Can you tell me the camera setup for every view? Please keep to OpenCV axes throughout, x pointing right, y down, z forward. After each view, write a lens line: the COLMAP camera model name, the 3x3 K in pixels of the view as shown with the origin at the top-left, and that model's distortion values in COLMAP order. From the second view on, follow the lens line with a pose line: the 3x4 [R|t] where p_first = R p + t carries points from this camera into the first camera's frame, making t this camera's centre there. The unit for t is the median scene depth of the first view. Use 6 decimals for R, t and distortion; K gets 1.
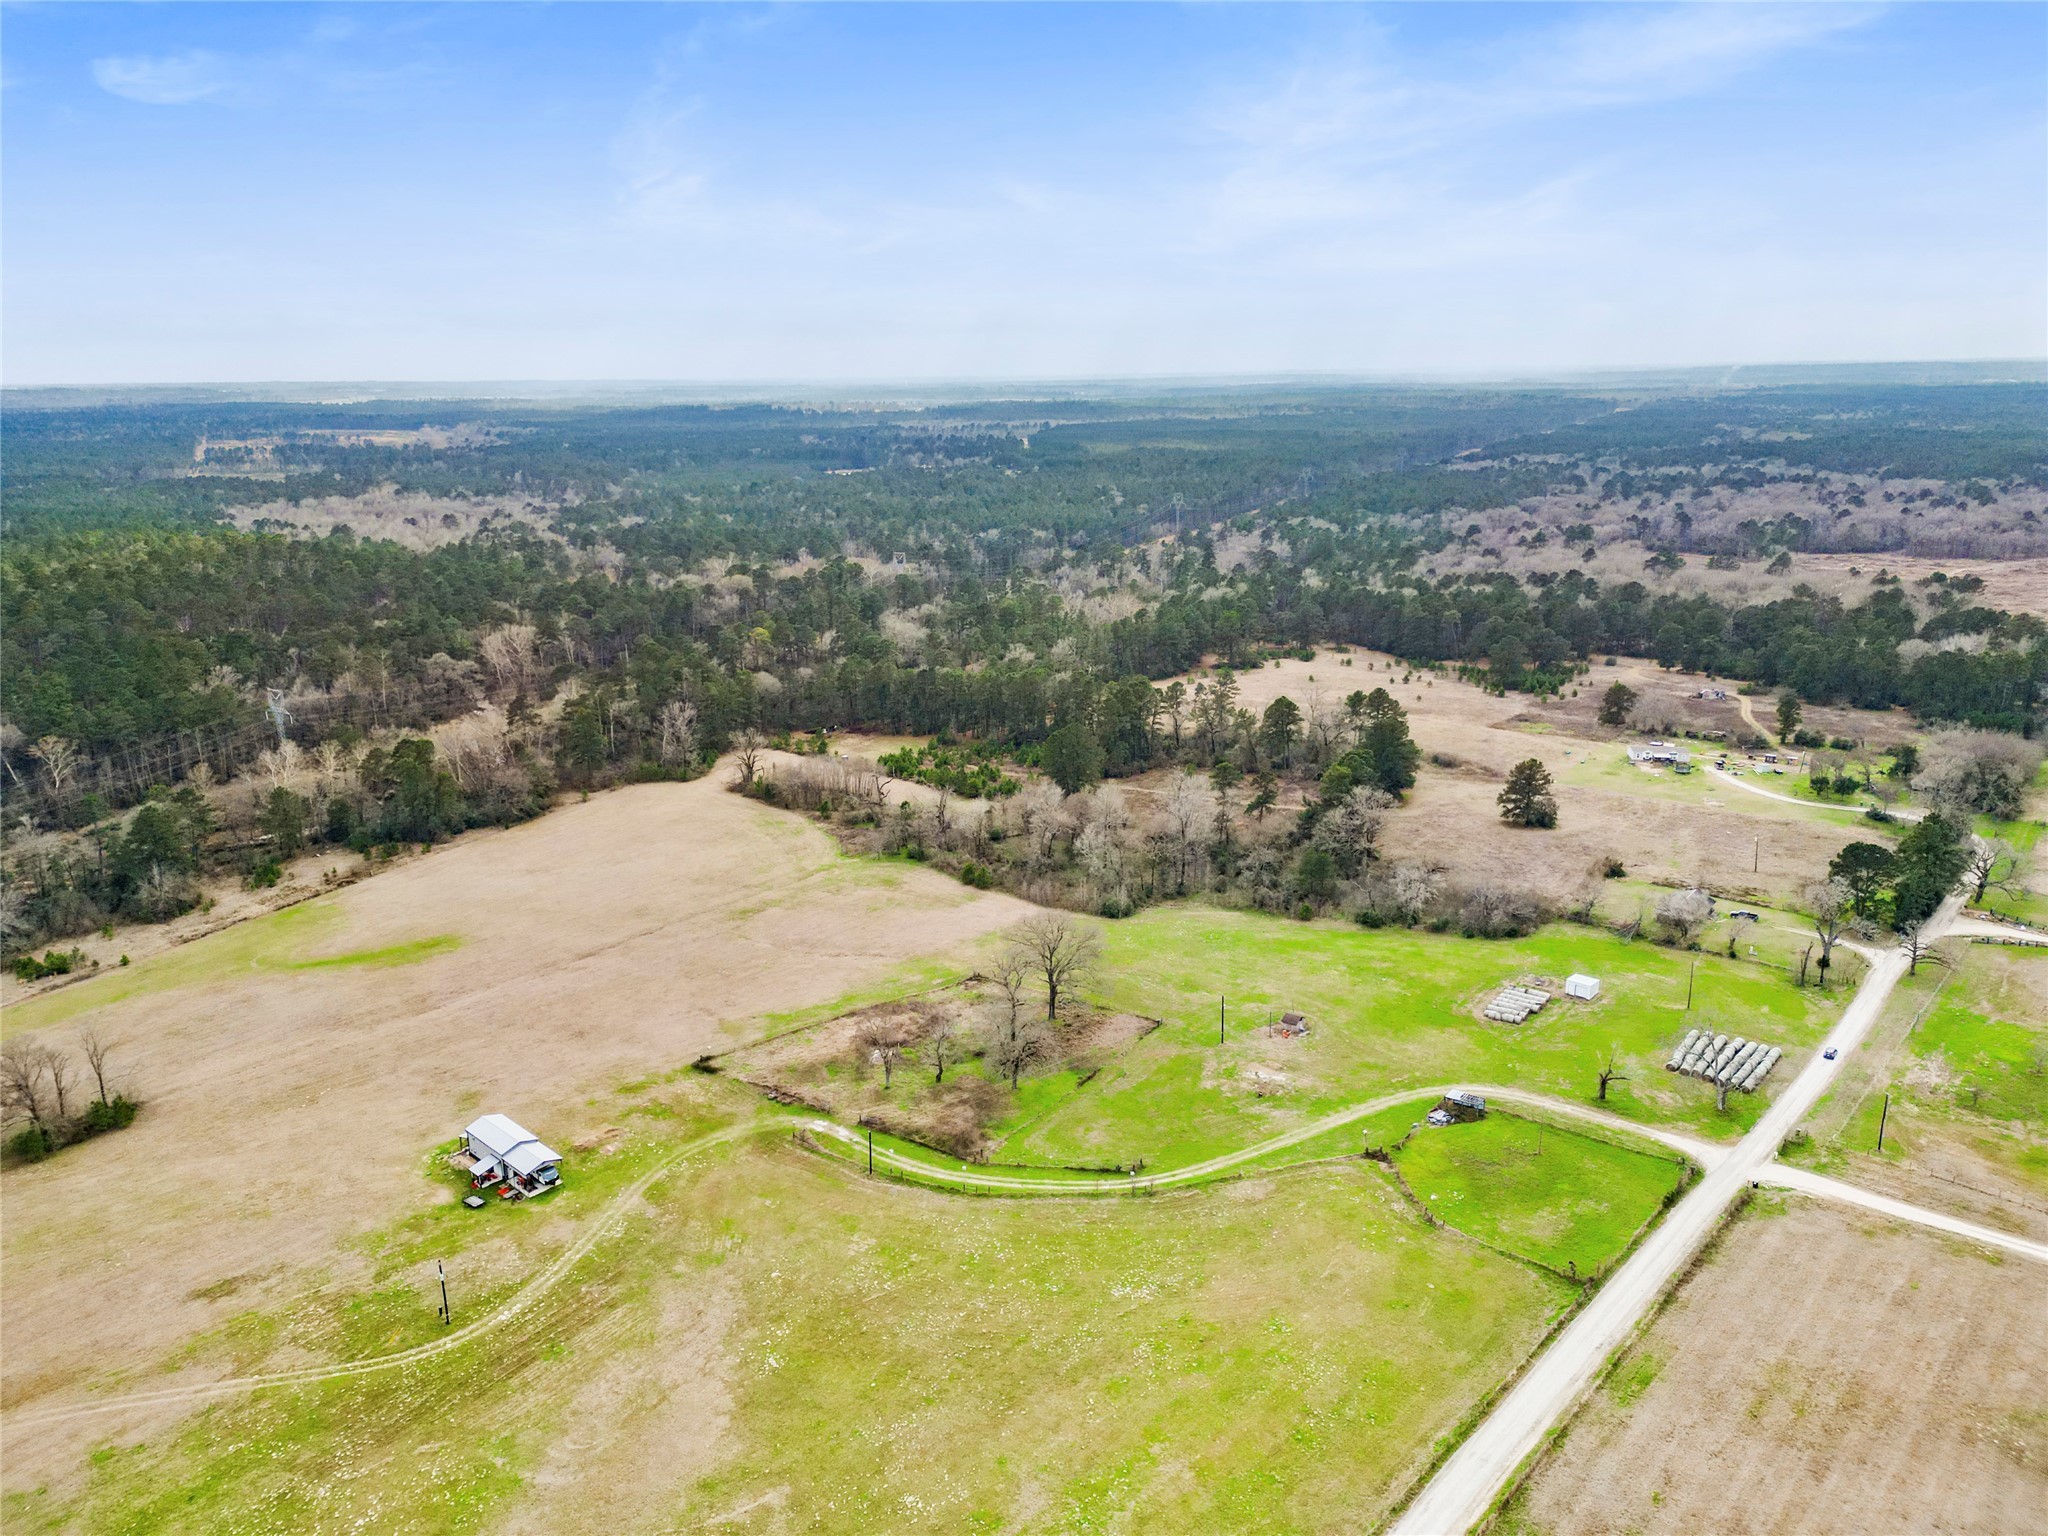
lens RADIAL K [[1420.1, 0, 1017.6], [0, 1420.1, 768.5], [0, 0, 1]] dist [0.073329, -0.062026]
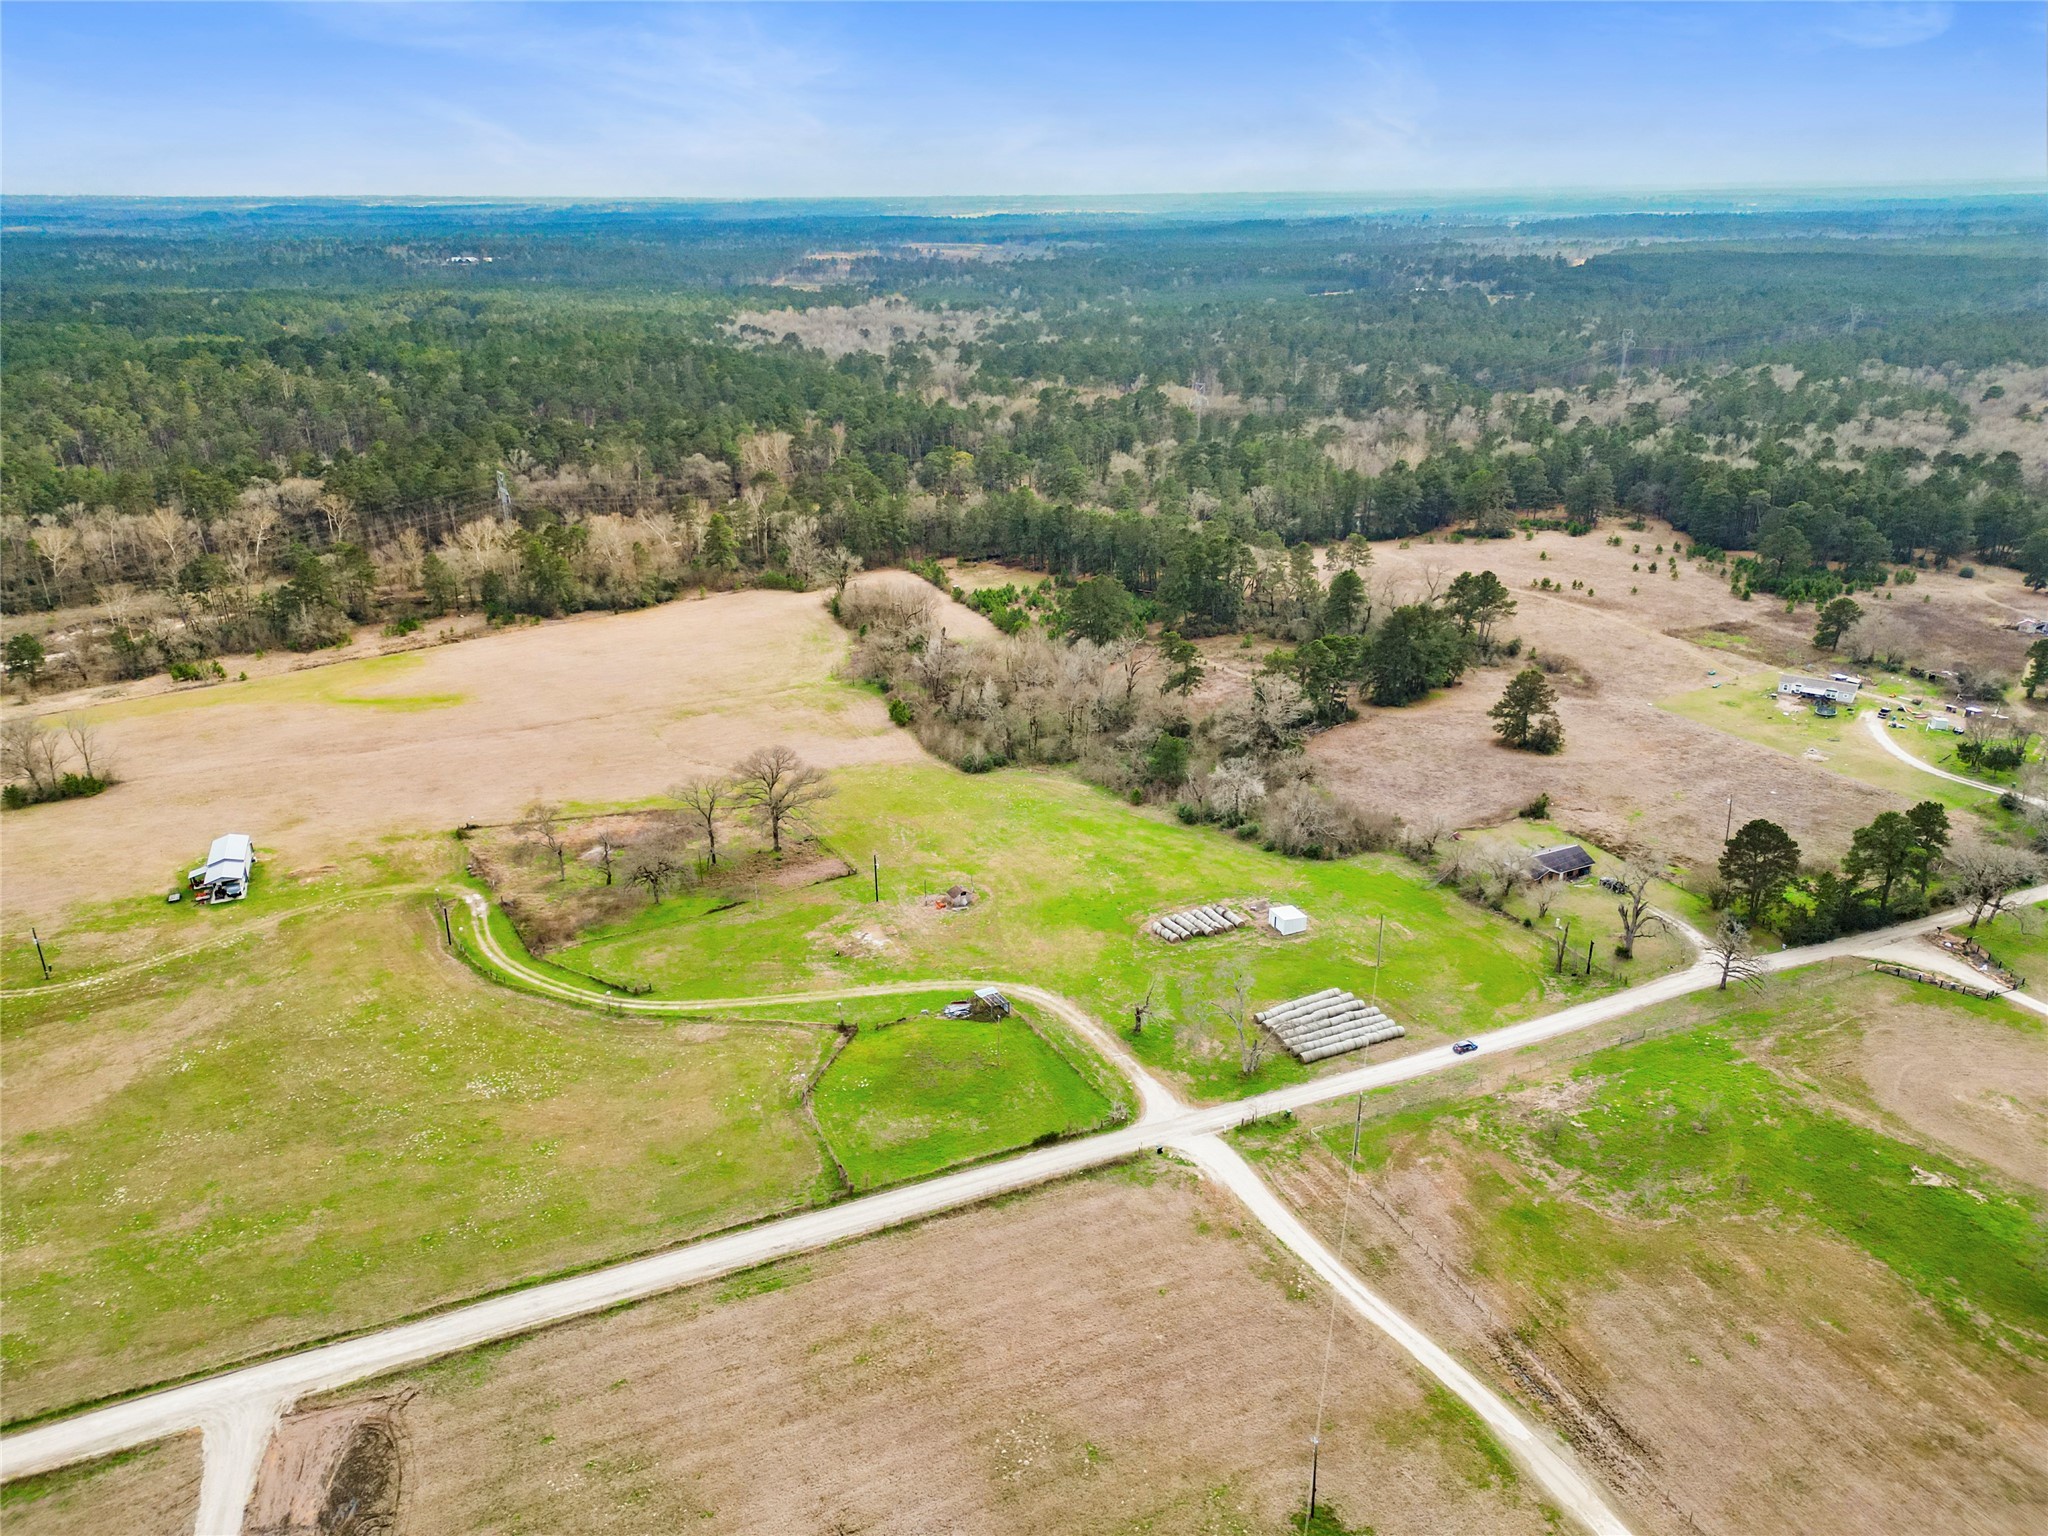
lens RADIAL K [[1420.1, 0, 1017.6], [0, 1420.1, 768.5], [0, 0, 1]] dist [0.073329, -0.062026]
pose [[0.910645, 0.157934, -0.381814, 0.520300], [-0.112325, 0.983890, 0.139078, -0.041445], [0.397629, -0.083763, 0.913715, 0.125451]]
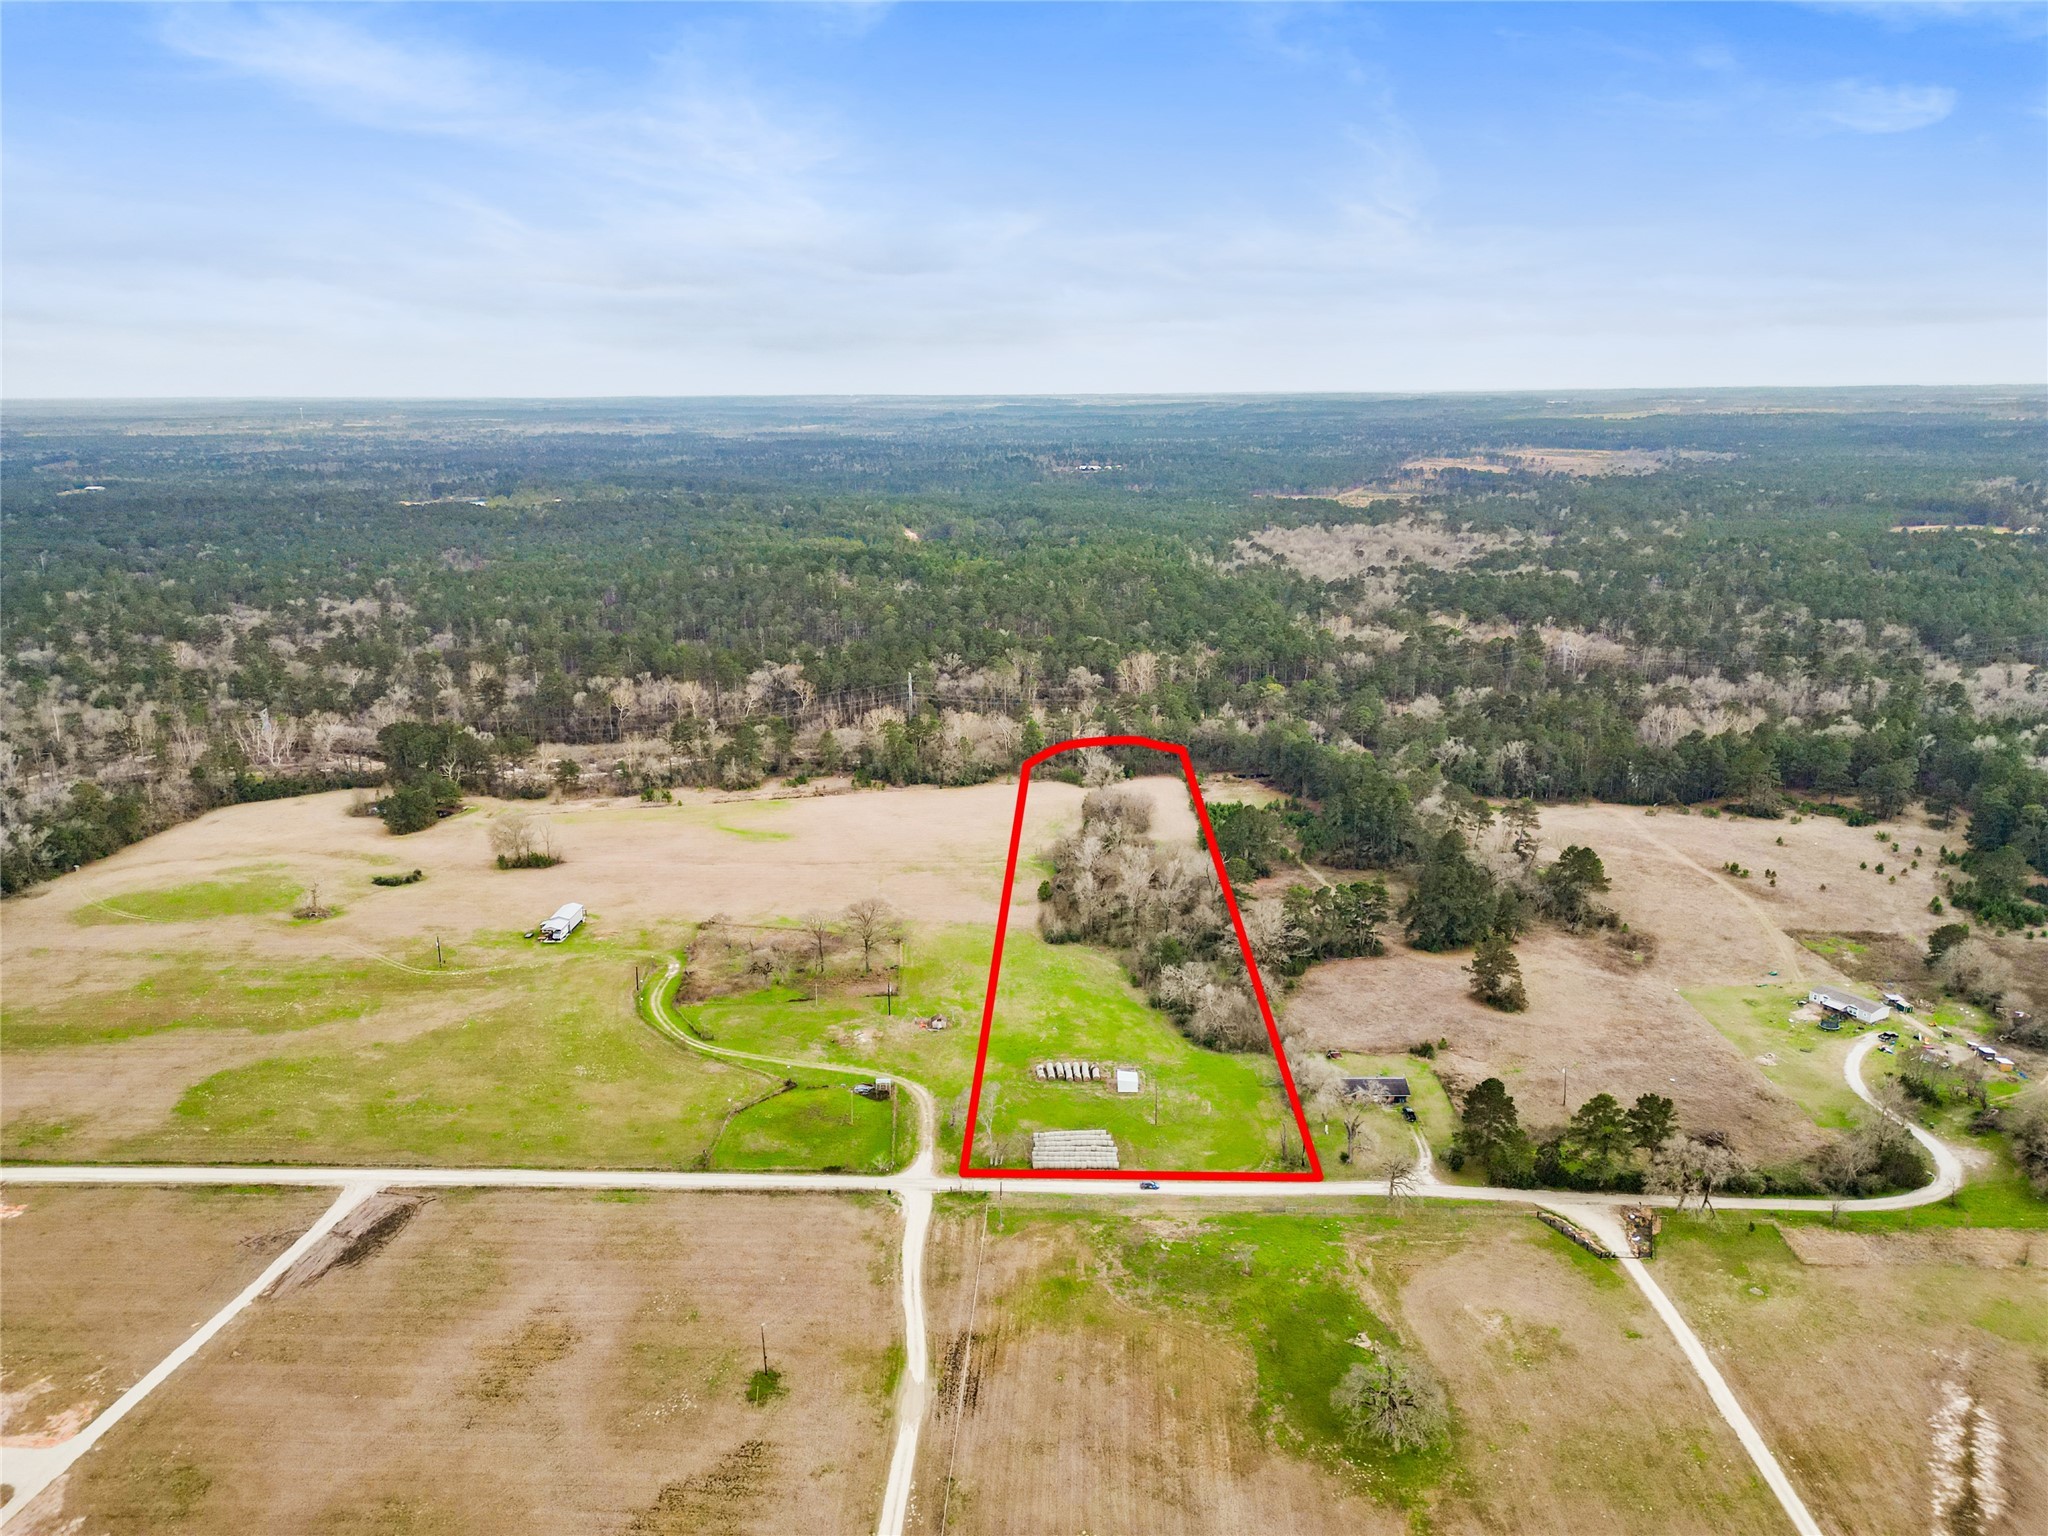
lens RADIAL K [[1420.1, 0, 1017.6], [0, 1420.1, 768.5], [0, 0, 1]] dist [0.073329, -0.062026]
pose [[0.641123, 0.204340, -0.739734, 1.072754], [-0.204646, 0.974519, 0.091830, -0.179105], [0.739650, 0.092510, 0.666604, 0.107894]]
